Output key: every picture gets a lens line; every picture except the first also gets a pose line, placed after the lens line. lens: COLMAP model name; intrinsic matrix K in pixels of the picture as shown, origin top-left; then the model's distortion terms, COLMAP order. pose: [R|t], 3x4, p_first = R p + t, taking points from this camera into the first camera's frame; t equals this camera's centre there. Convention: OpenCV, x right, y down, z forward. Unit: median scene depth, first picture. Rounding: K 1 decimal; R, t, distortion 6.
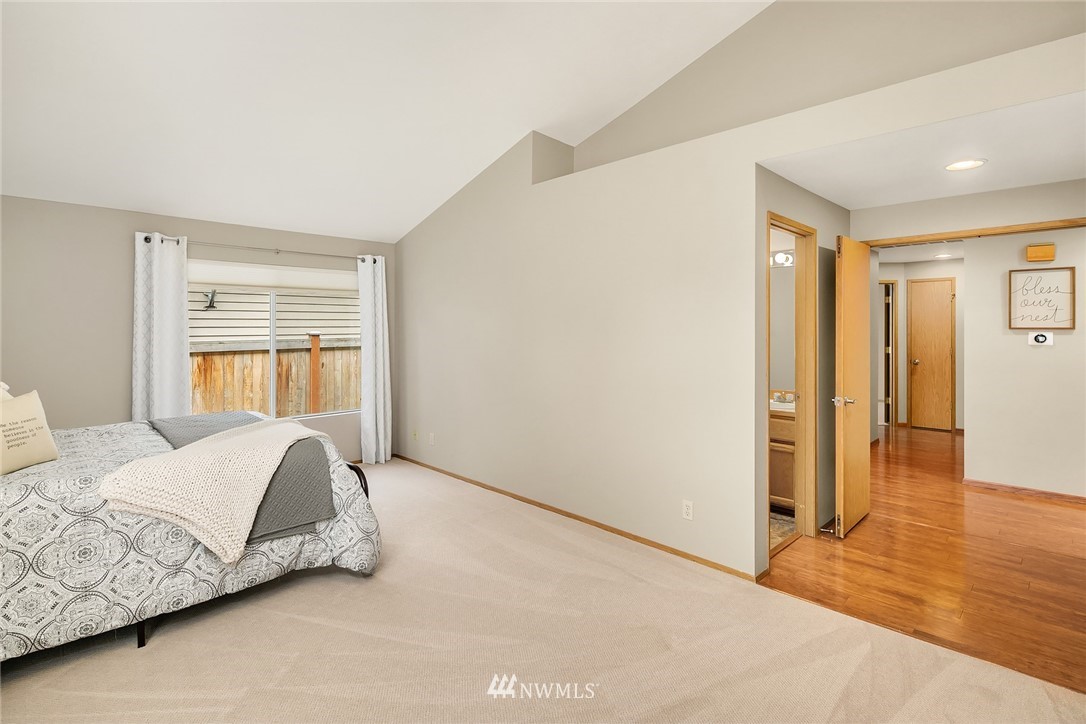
lens RADIAL K [[526.5, 0, 543.6], [0, 526.5, 326.5], [0, 0, 1]] dist [-0.021956, -0.000311]
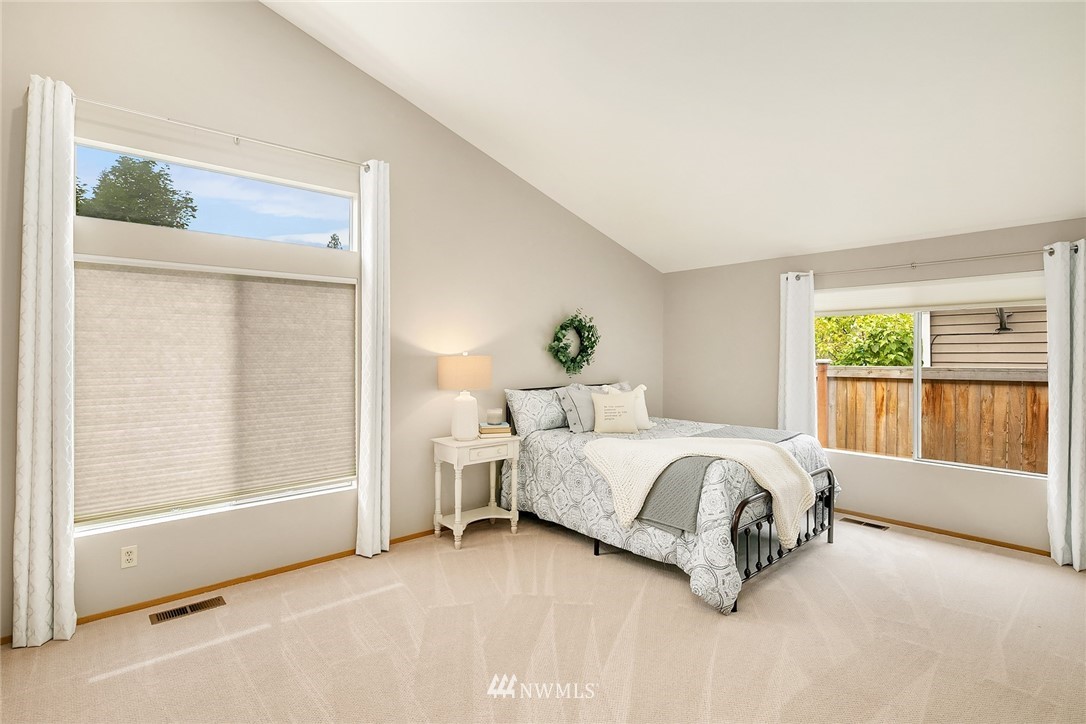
lens RADIAL K [[529.7, 0, 565.8], [0, 529.7, 348.8], [0, 0, 1]] dist [0.000100, -0.000152]
pose [[-0.063225, -0.005046, -0.997987, 0.340688], [0.000634, 0.999987, -0.005096, -0.001140], [0.997999, -0.000955, -0.063221, 0.404635]]
